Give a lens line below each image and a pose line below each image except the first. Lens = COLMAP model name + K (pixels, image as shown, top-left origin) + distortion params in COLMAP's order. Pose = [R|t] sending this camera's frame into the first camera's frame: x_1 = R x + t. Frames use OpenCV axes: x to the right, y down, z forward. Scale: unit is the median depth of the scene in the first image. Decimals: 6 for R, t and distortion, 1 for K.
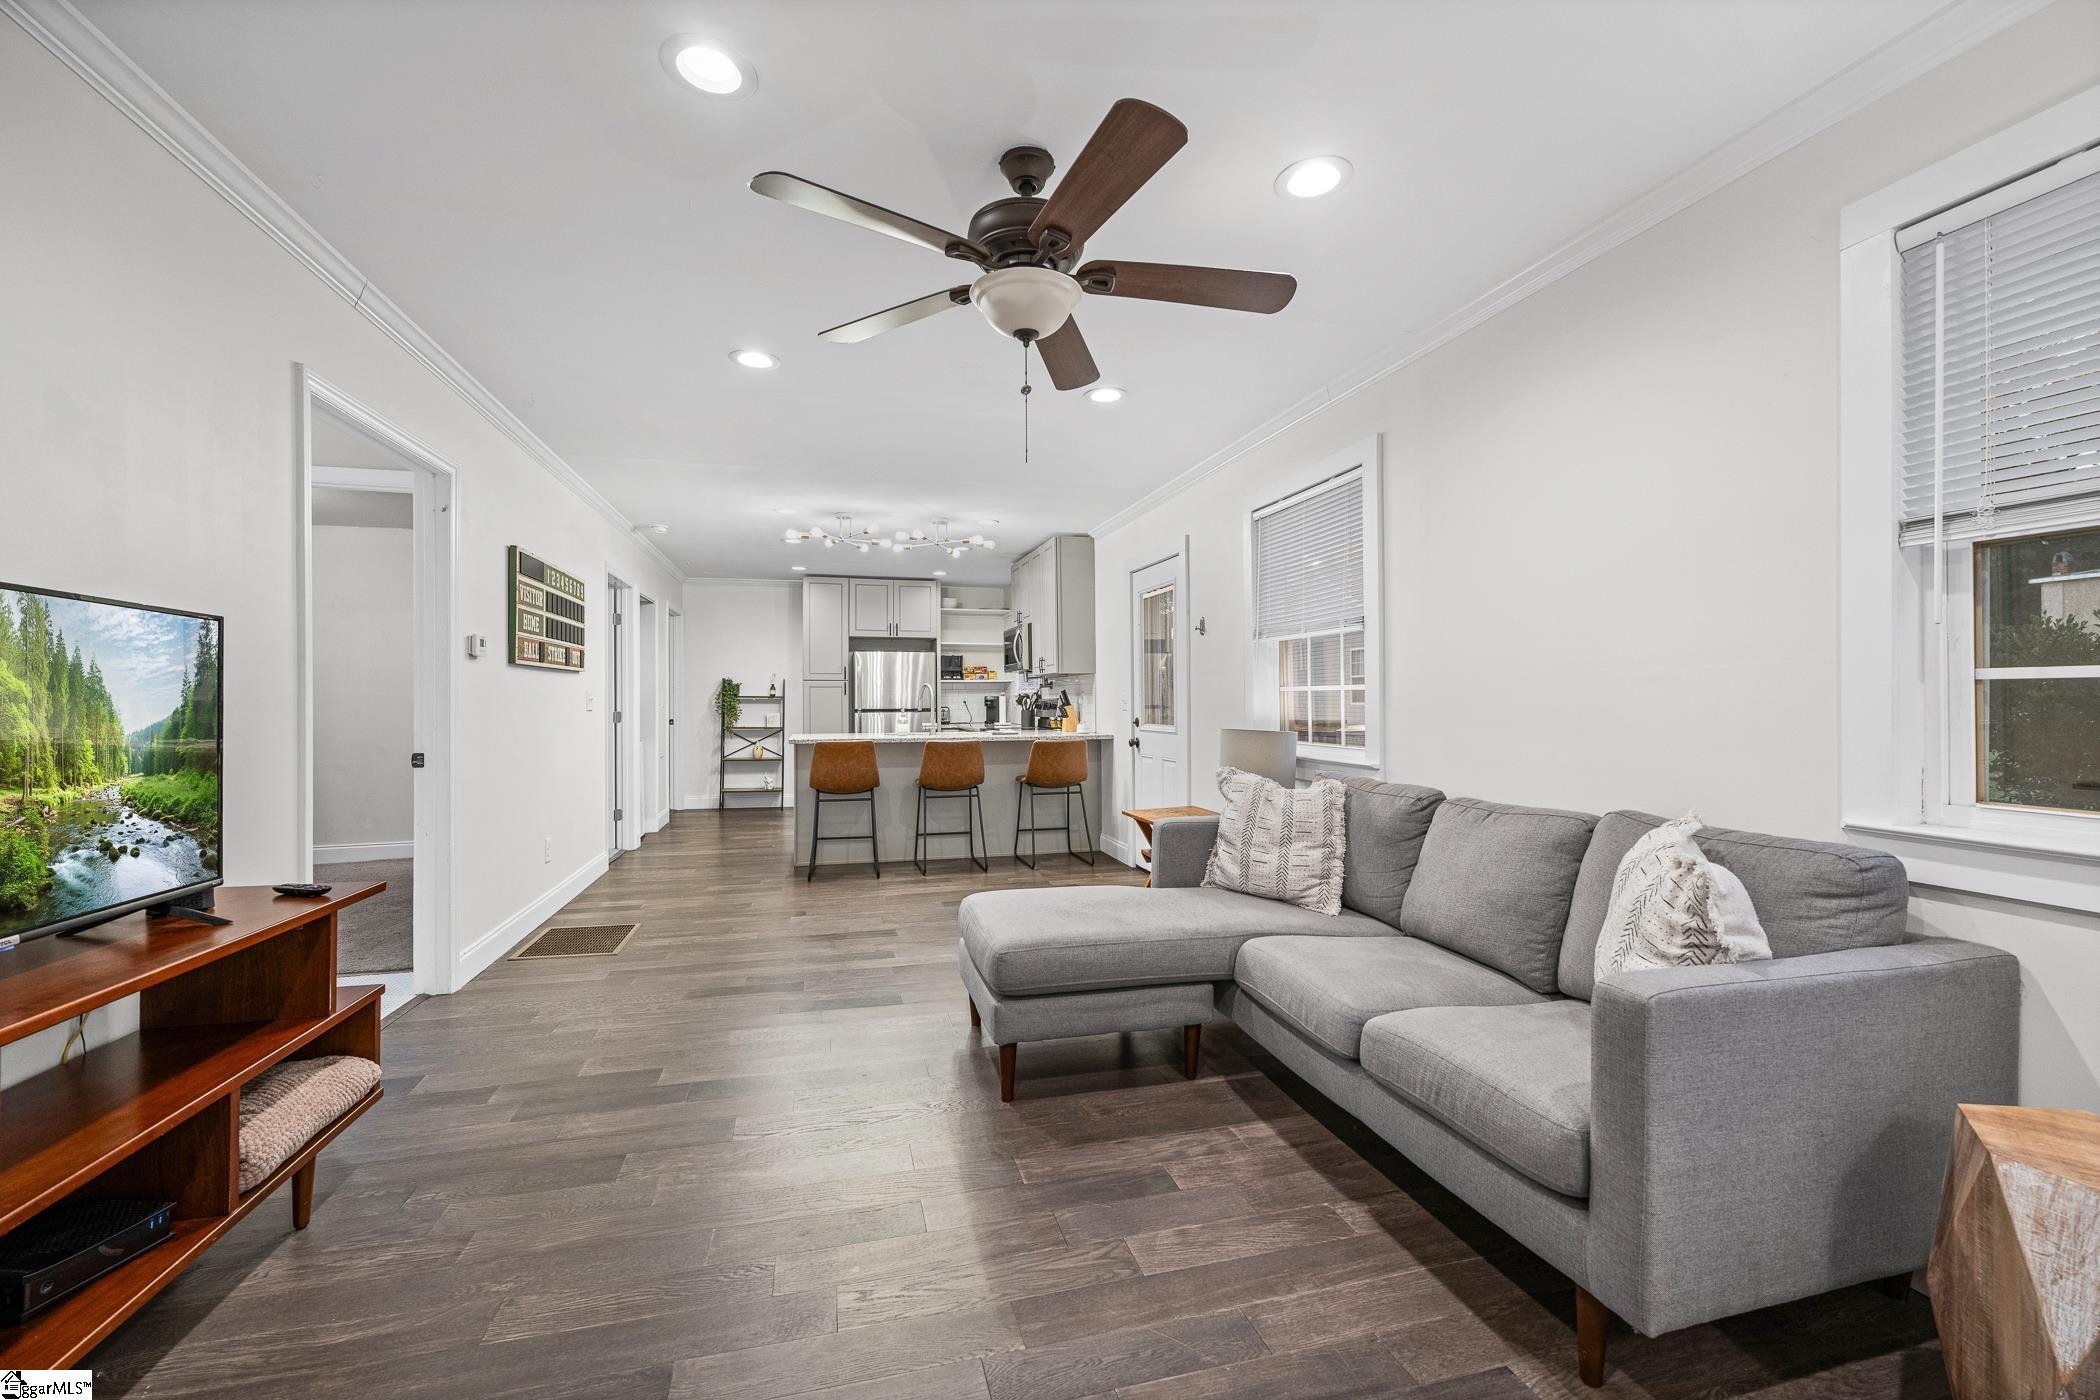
lens RADIAL K [[840.3, 0, 1042.7], [0, 840.3, 699.7], [0, 0, 1]] dist [-0.000260, 0.000074]
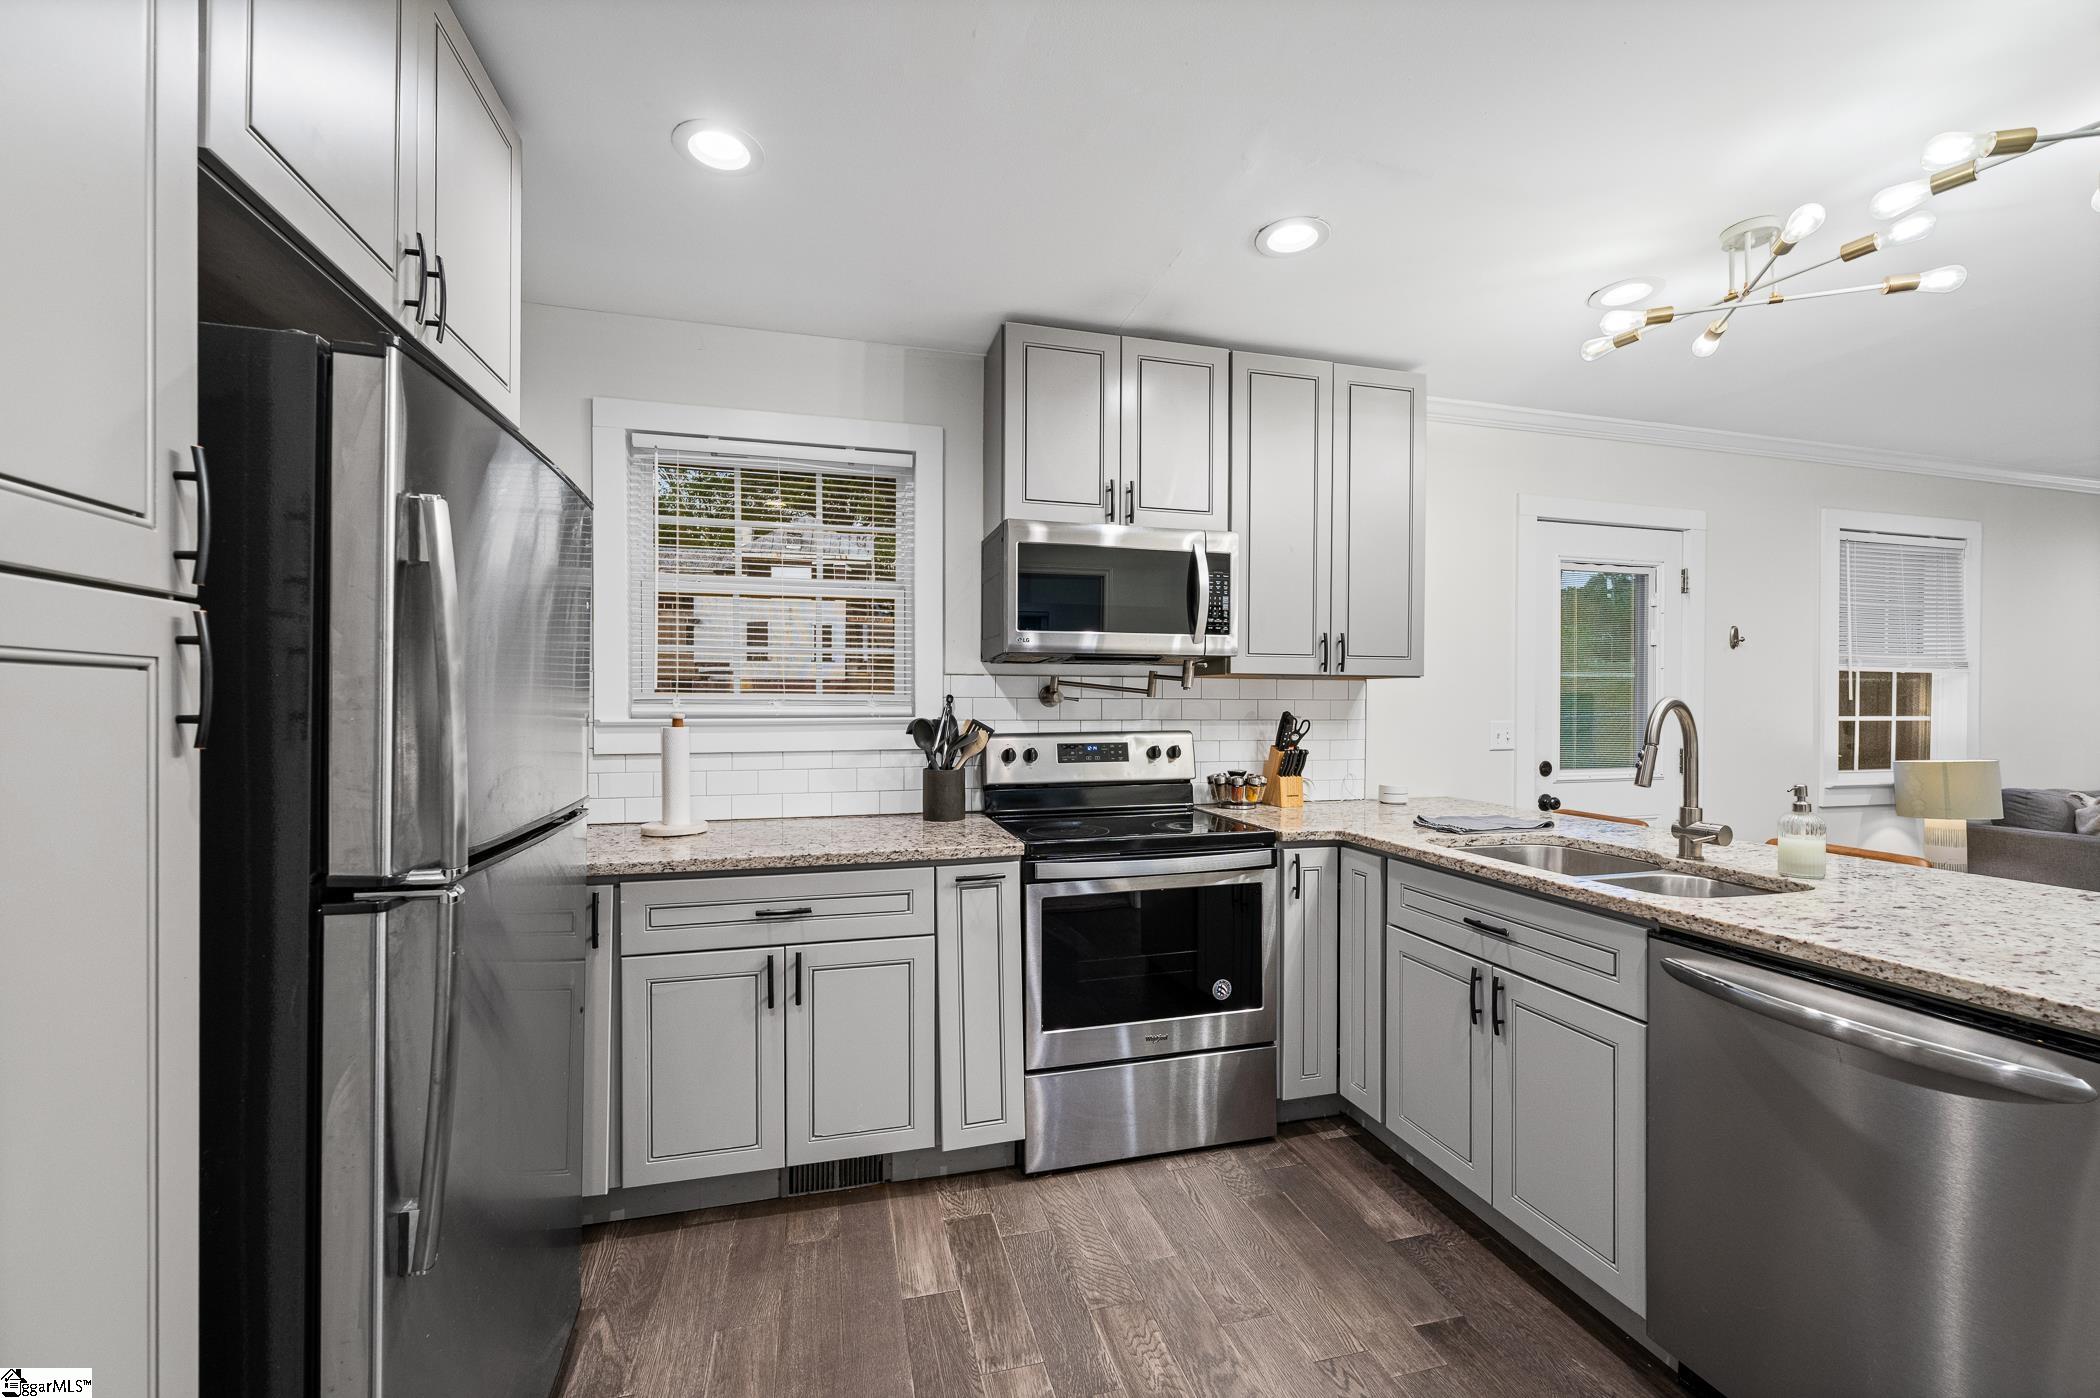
lens RADIAL K [[844.3, 0, 1044.3], [0, 844.3, 705.9], [0, 0, 1]] dist [-0.000684, 0.000213]
pose [[-0.004996, 0.001608, 0.999986, -1.207714], [-0.002930, 0.999994, -0.001623, -0.040133], [-0.999983, -0.002938, -0.004991, 3.324188]]
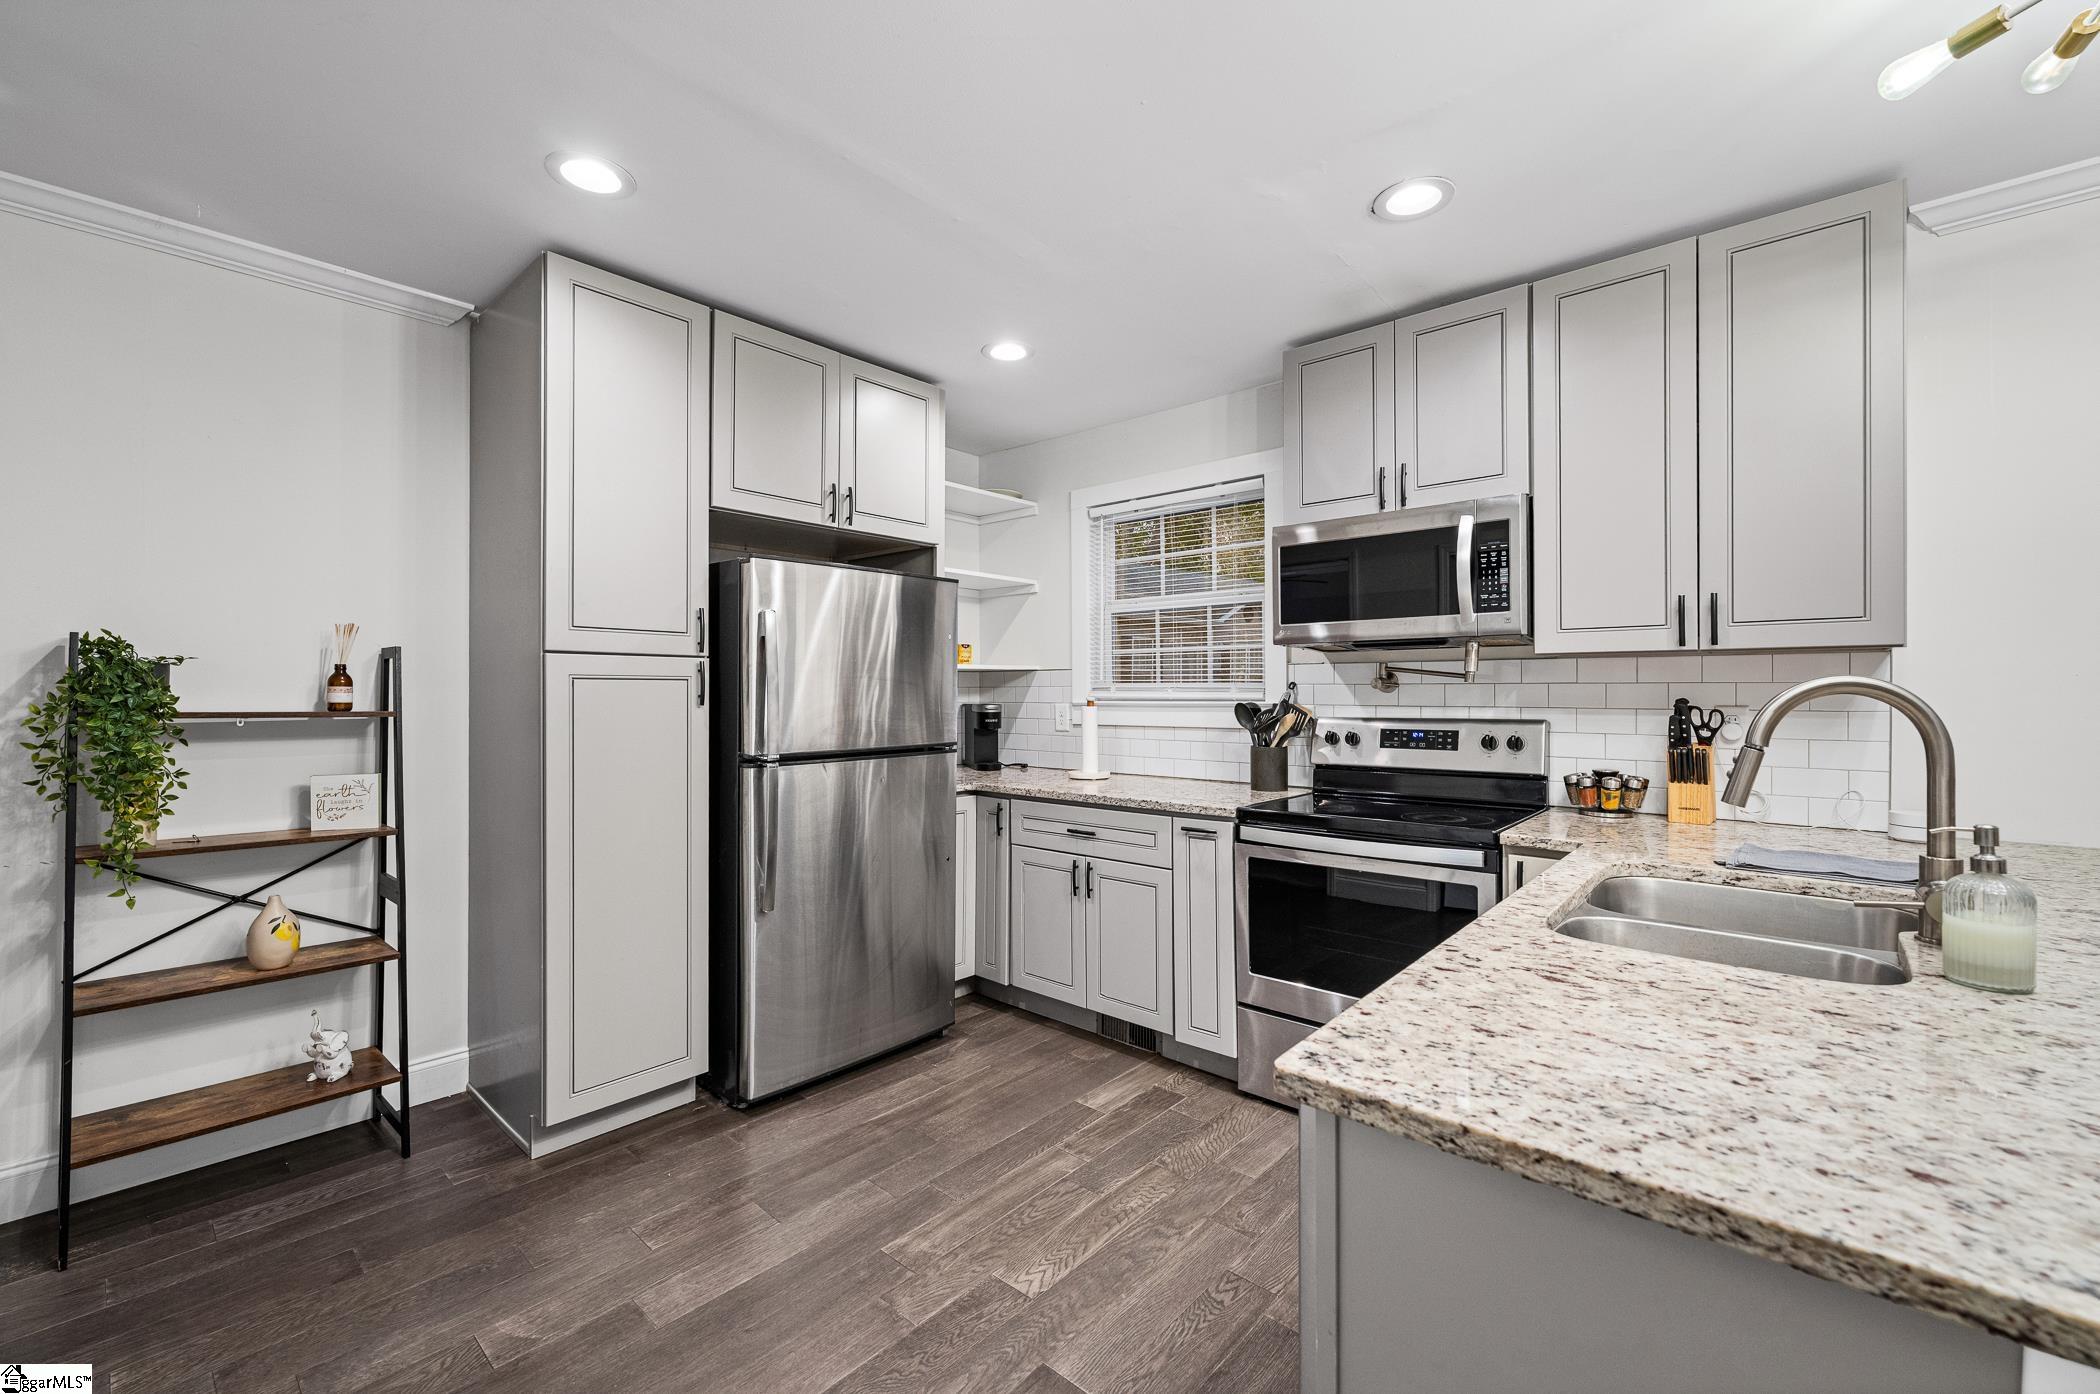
lens RADIAL K [[860.1, 0, 1043.3], [0, 860.1, 692.7], [0, 0, 1]] dist [-0.000440, 0.000051]
pose [[0.833580, 0.002192, 0.552394, -1.100635], [-0.002861, 0.999996, 0.000349, -0.039822], [-0.552391, -0.001872, 0.833583, 2.522175]]
